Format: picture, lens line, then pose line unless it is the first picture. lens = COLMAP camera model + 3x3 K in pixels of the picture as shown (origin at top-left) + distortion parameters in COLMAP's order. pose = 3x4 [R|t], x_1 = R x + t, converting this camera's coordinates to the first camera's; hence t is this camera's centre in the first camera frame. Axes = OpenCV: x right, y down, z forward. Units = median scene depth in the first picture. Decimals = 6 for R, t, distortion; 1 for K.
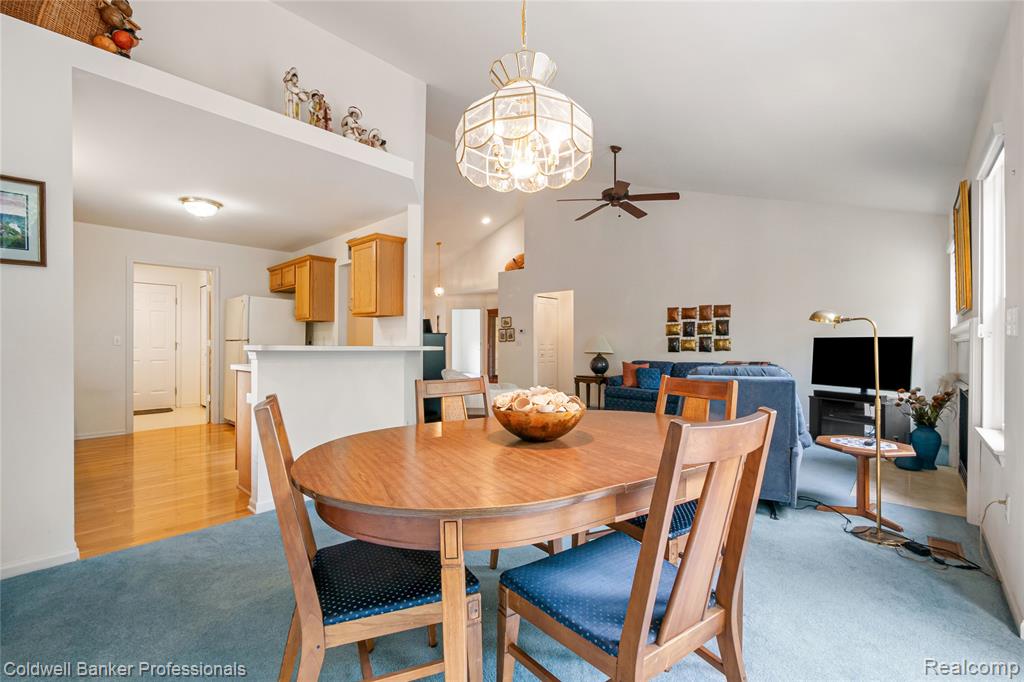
lens RADIAL K [[428.3, 0, 509.2], [0, 428.3, 342.7], [0, 0, 1]] dist [-0.002353, -0.000107]
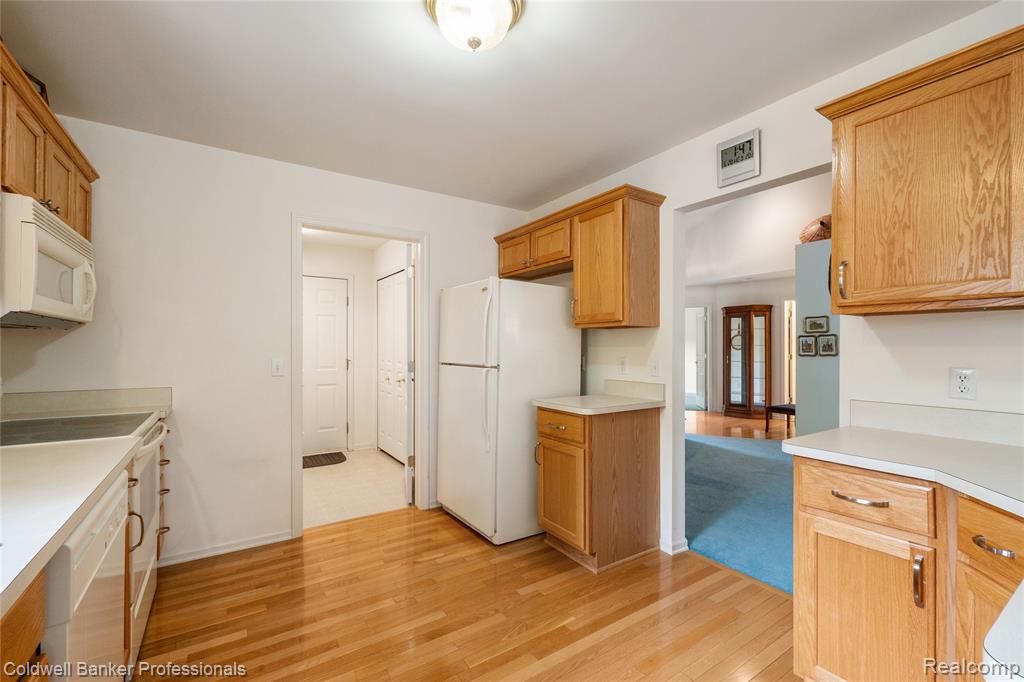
lens RADIAL K [[429.5, 0, 518.4], [0, 429.5, 351.2], [0, 0, 1]] dist [-0.000762, -0.000045]
pose [[0.971614, -0.001844, -0.236564, -0.330863], [0.003908, 0.999958, 0.008255, -0.020229], [0.236539, -0.008945, 0.971581, 0.367914]]
